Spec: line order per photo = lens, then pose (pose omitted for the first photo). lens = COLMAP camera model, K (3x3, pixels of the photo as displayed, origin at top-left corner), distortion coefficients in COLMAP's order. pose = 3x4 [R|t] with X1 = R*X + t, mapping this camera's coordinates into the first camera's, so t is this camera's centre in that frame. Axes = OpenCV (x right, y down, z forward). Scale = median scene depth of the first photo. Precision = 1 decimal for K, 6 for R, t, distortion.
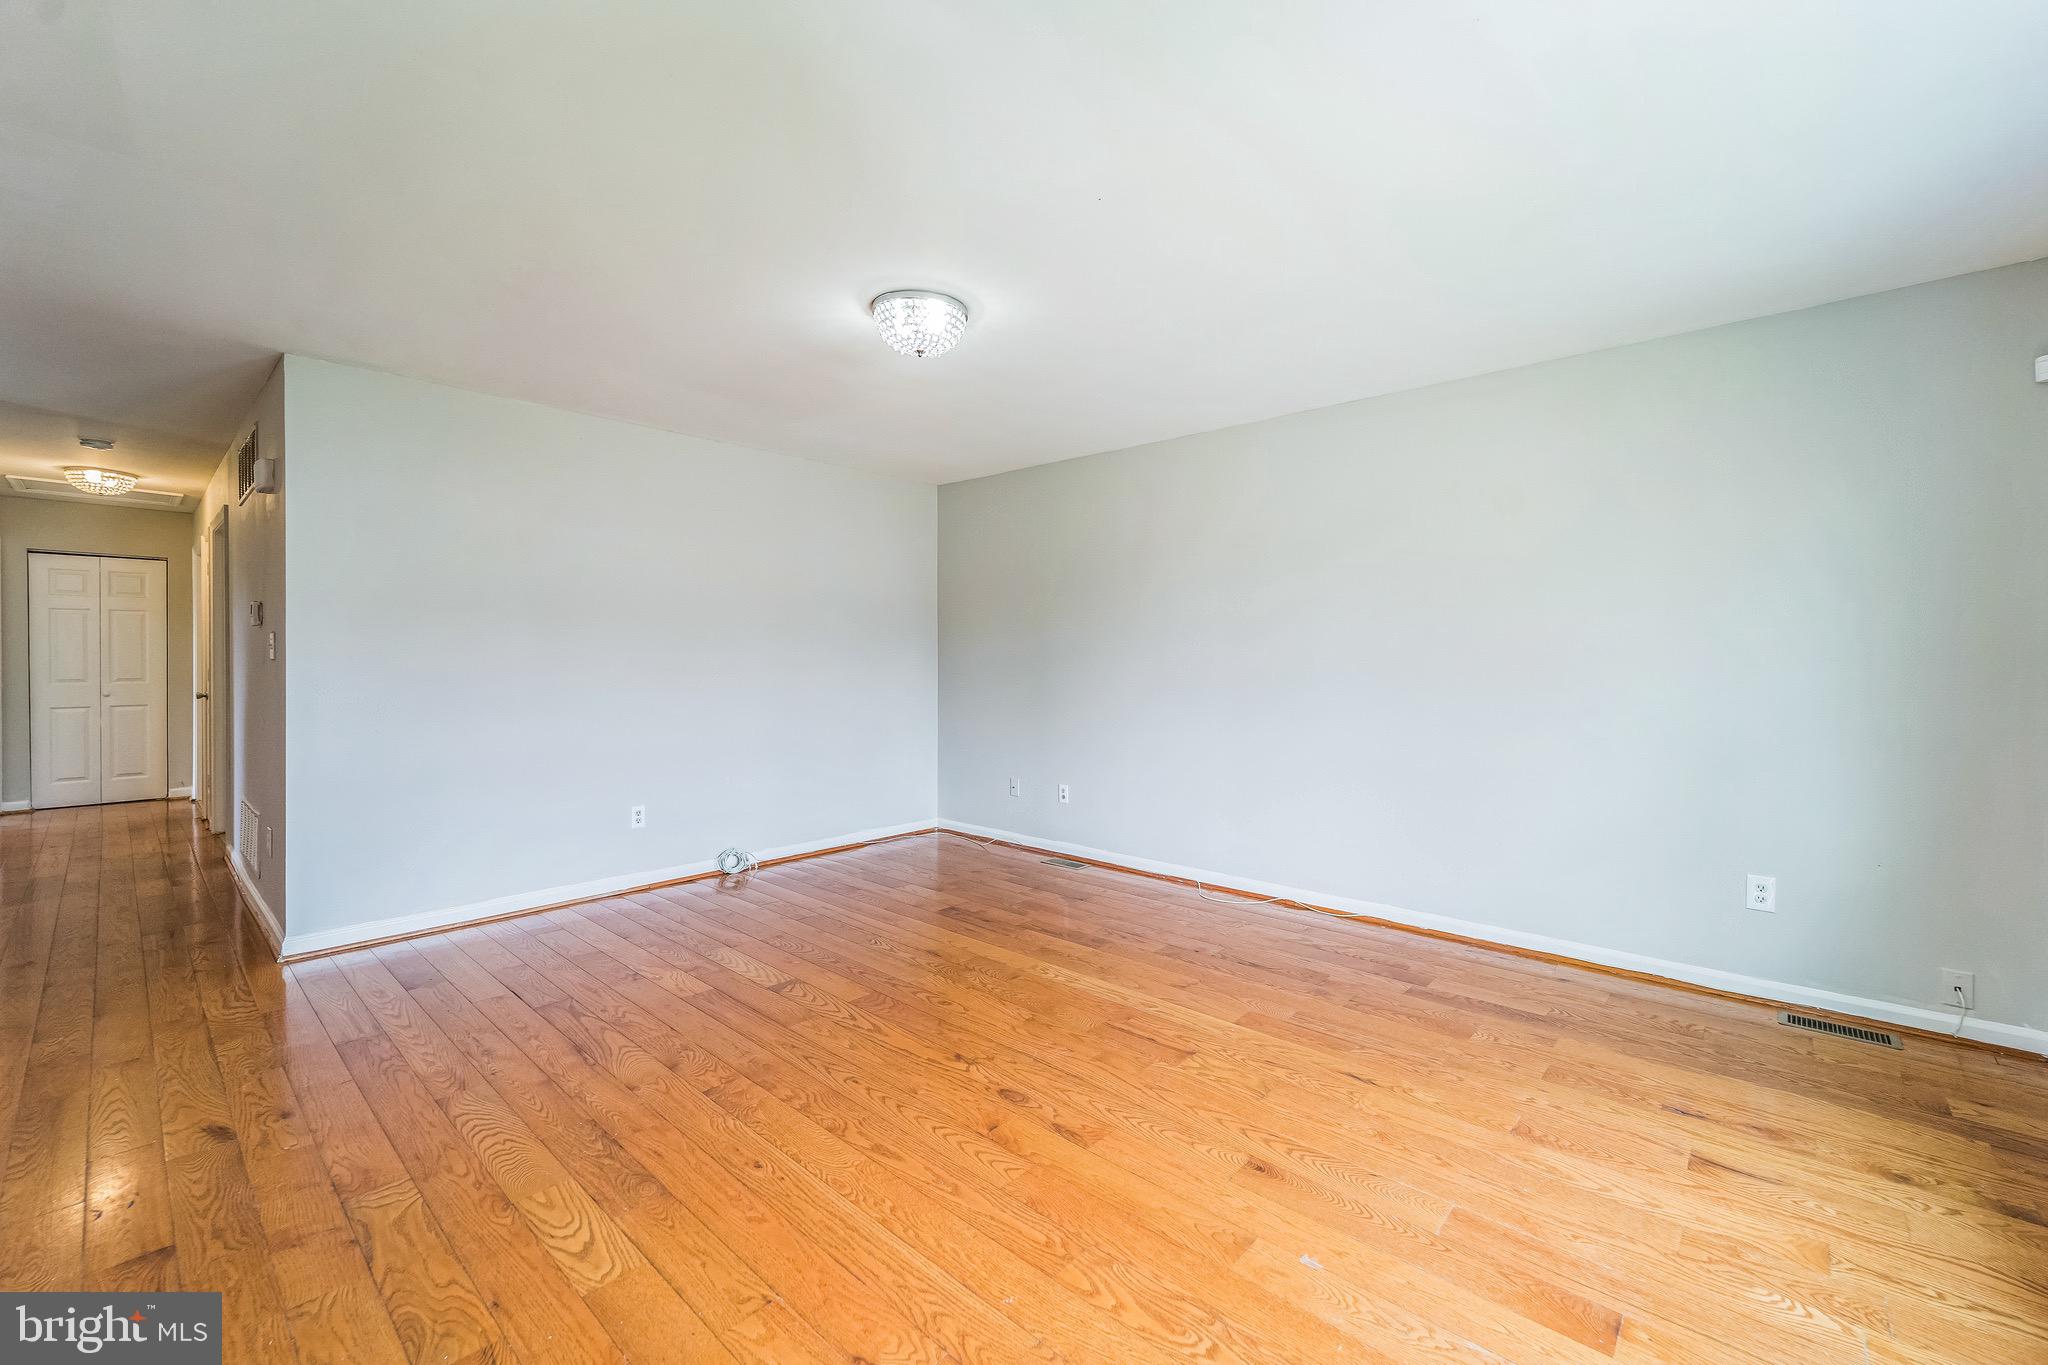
lens RADIAL K [[824.6, 0, 1035.5], [0, 824.6, 667.0], [0, 0, 1]] dist [0.008411, -0.000244]
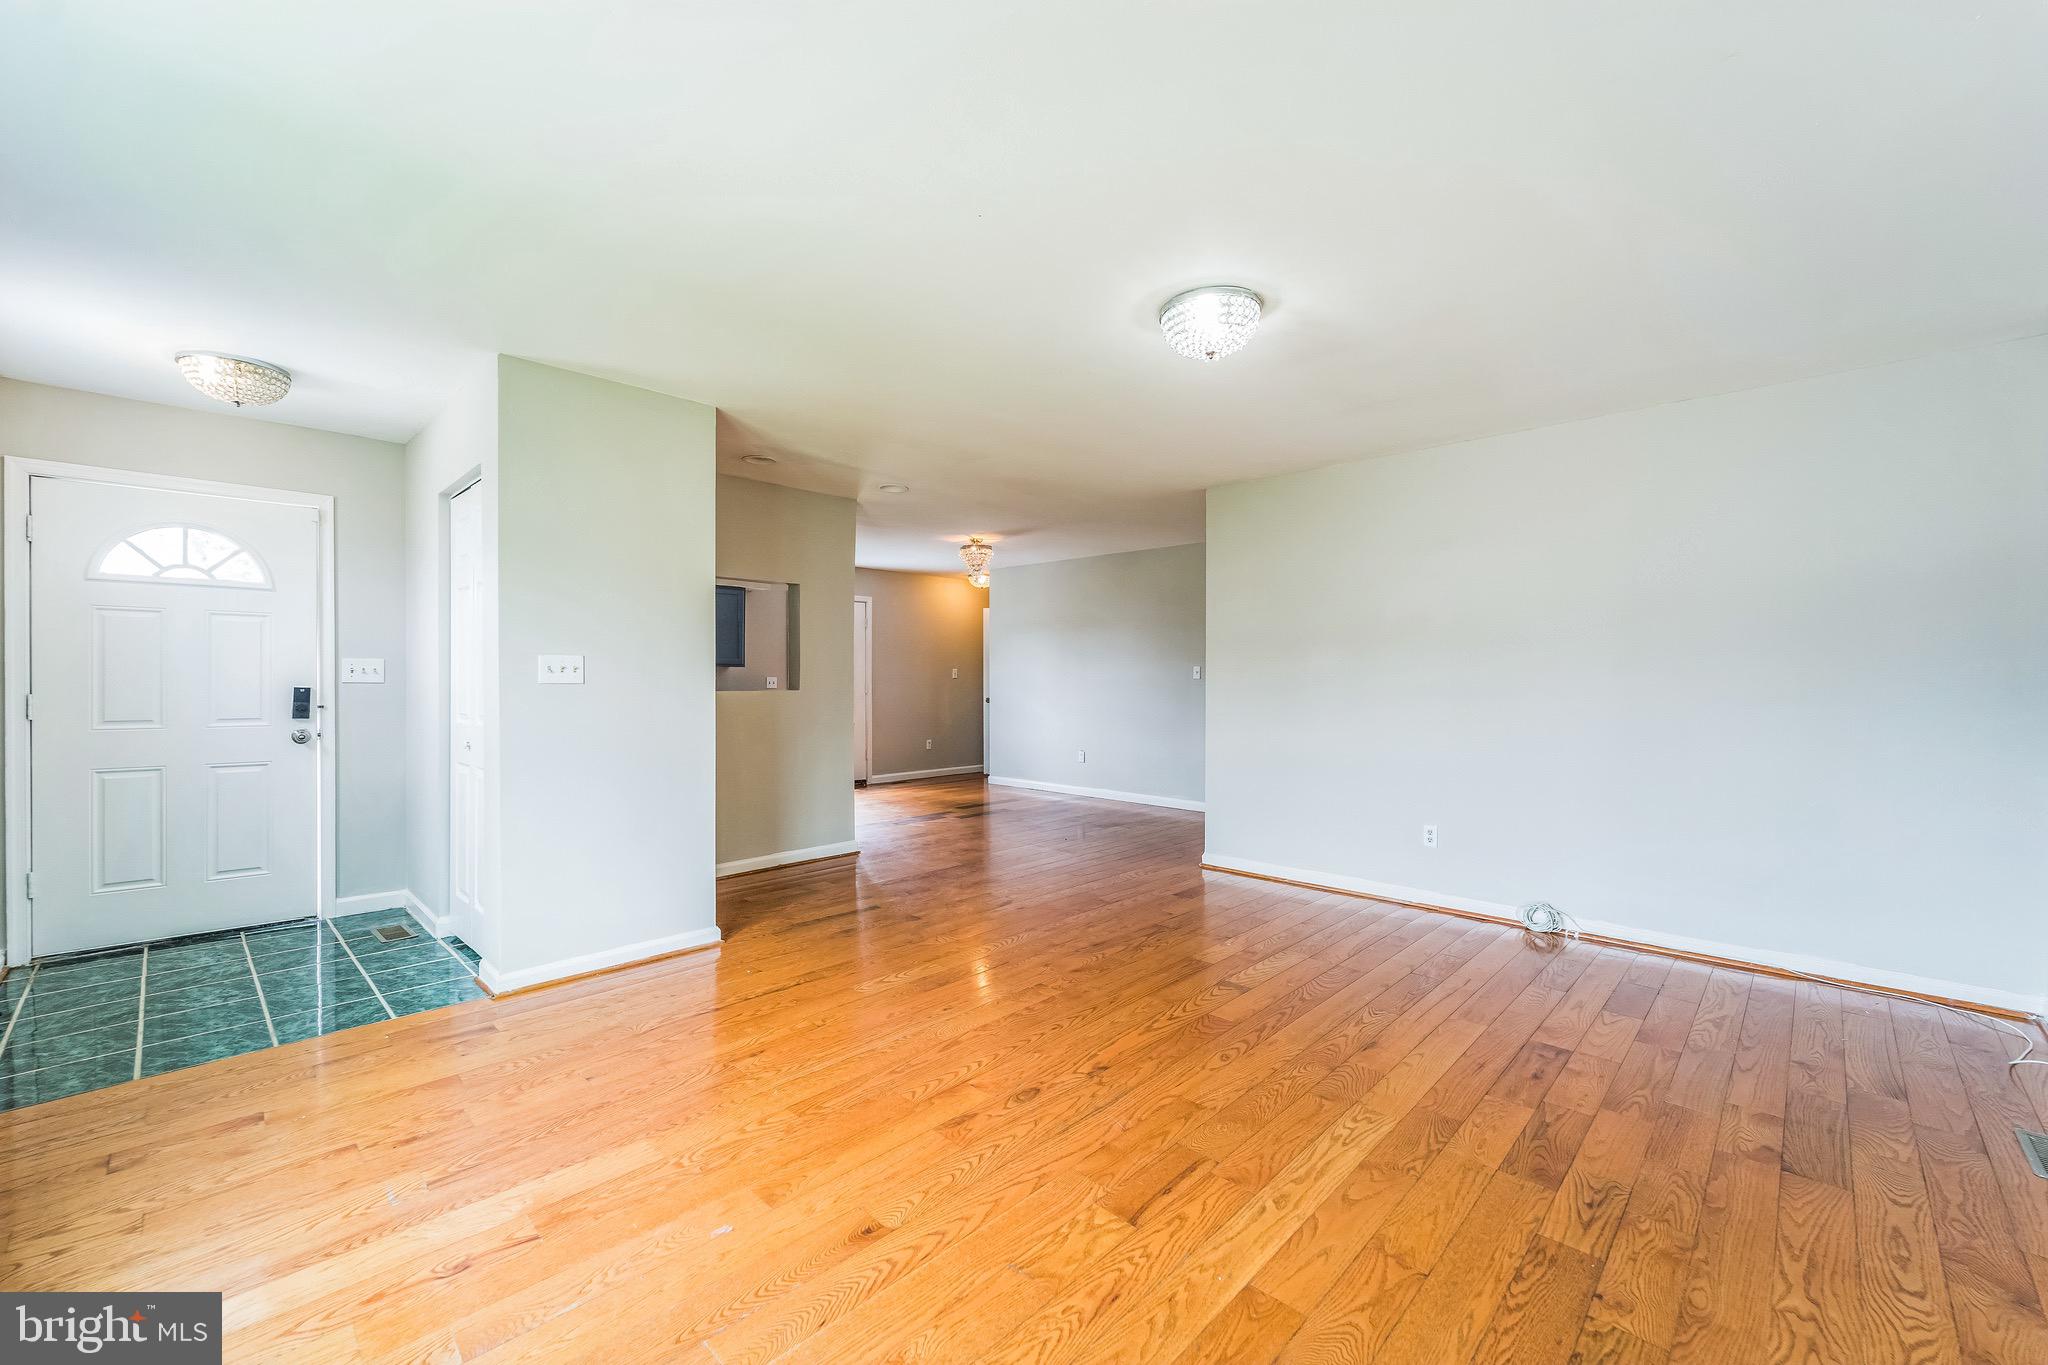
lens RADIAL K [[824.6, 0, 1035.7], [0, 824.6, 685.3], [0, 0, 1]] dist [0.008411, -0.000244]
pose [[-0.033085, 0.003915, -0.999445, 0.866230], [-0.009634, 0.999945, 0.004236, -0.001003], [0.999406, 0.009768, -0.033045, 0.891871]]
